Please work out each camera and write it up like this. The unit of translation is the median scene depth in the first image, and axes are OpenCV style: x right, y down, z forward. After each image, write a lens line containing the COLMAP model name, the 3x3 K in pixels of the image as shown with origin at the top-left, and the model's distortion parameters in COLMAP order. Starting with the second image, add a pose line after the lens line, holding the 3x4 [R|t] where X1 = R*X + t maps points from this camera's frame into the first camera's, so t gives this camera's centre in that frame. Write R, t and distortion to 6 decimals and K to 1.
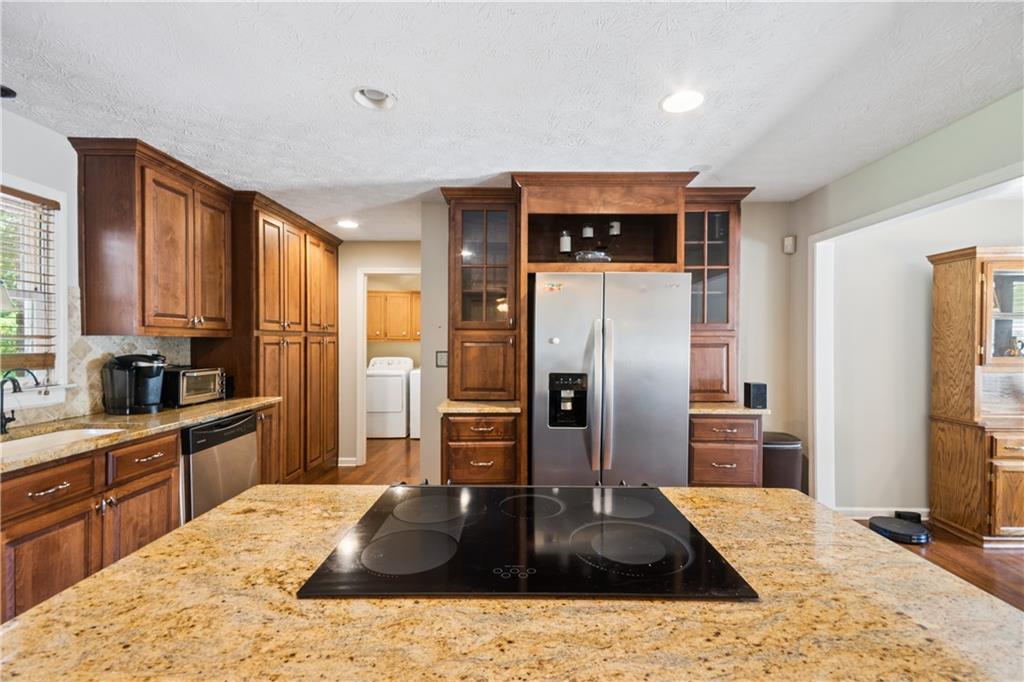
lens RADIAL K [[454.6, 0, 522.6], [0, 454.6, 344.3], [0, 0, 1]] dist [0.030517, -0.011473]
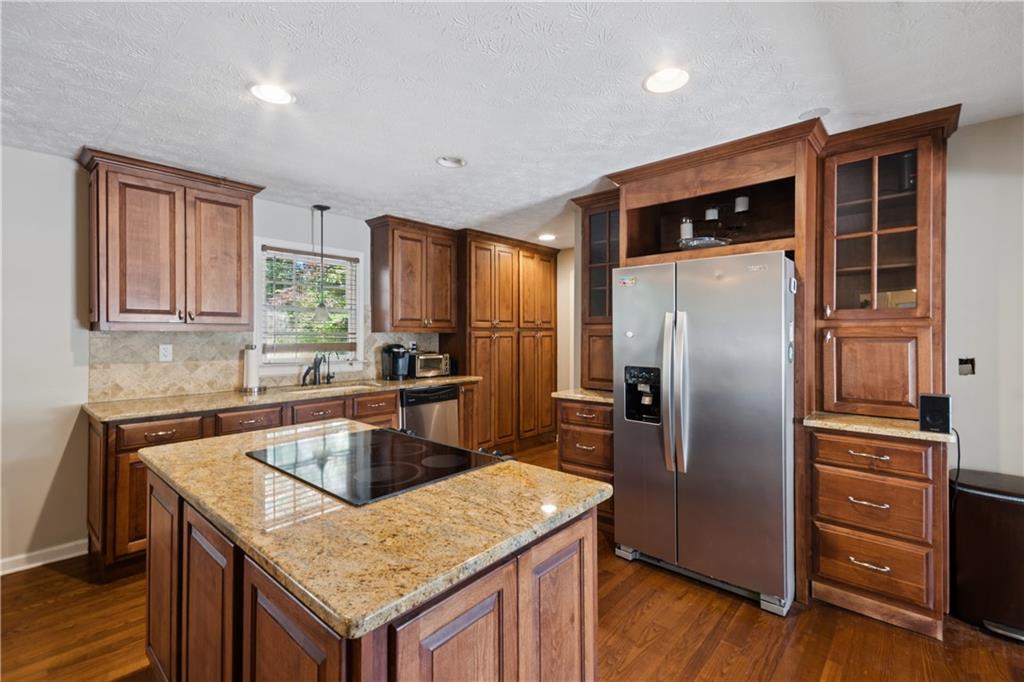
lens RADIAL K [[459.6, 0, 506.6], [0, 459.6, 334.6], [0, 0, 1]] dist [0.021056, -0.000035]
pose [[0.741150, -0.004172, -0.671327, 0.529067], [-0.000024, 0.999981, -0.006242, -0.000820], [0.671340, 0.004643, 0.741135, 0.055714]]
